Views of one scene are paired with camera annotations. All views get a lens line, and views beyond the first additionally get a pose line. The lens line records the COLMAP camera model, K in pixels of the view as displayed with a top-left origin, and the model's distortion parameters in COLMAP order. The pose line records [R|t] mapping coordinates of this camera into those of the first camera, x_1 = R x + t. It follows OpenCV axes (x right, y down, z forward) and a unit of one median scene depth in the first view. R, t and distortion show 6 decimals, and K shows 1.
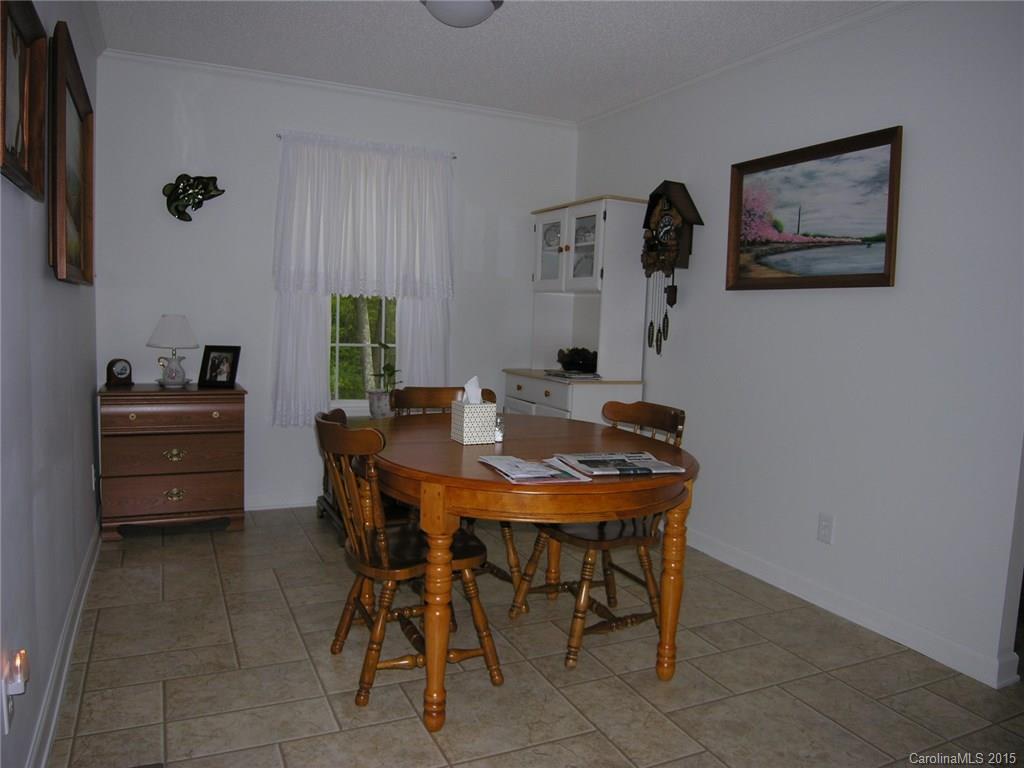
lens RADIAL K [[738.4, 0, 506.8], [0, 738.4, 375.5], [0, 0, 1]] dist [-0.061015, 0.004100]
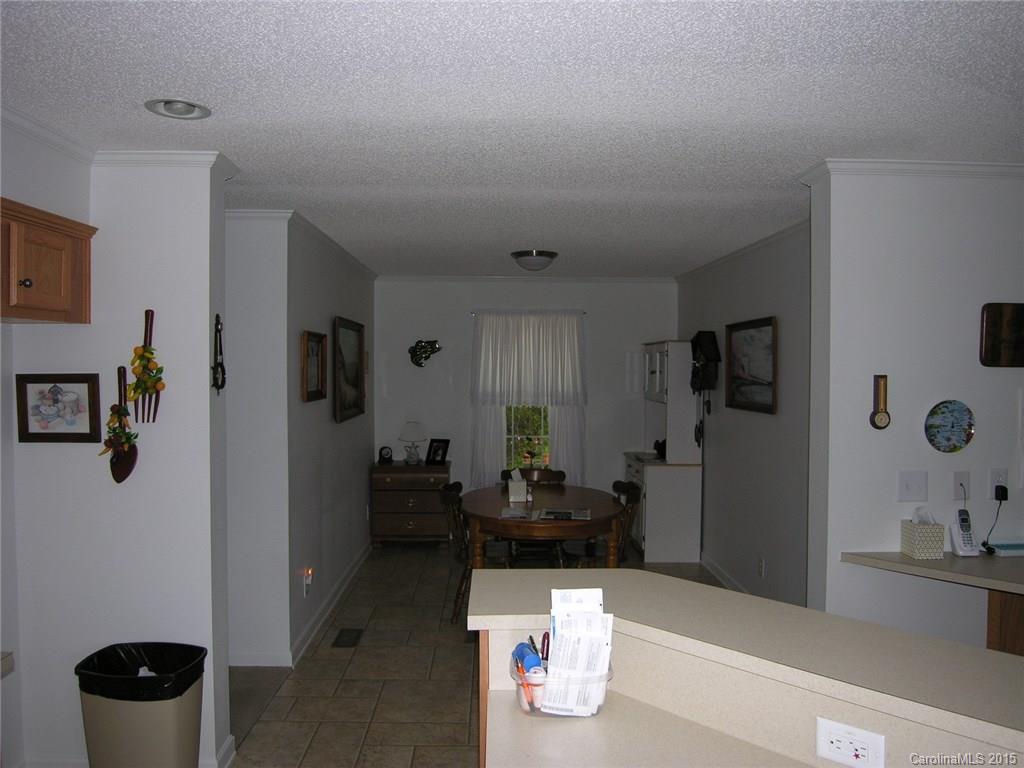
lens RADIAL K [[738.4, 0, 508.6], [0, 738.4, 383.4], [0, 0, 1]] dist [-0.061015, 0.004100]
pose [[0.912688, -0.022845, -0.408017, 0.472294], [-0.004250, 0.997852, -0.065378, -0.059556], [0.408634, 0.061404, 0.910630, -0.520502]]
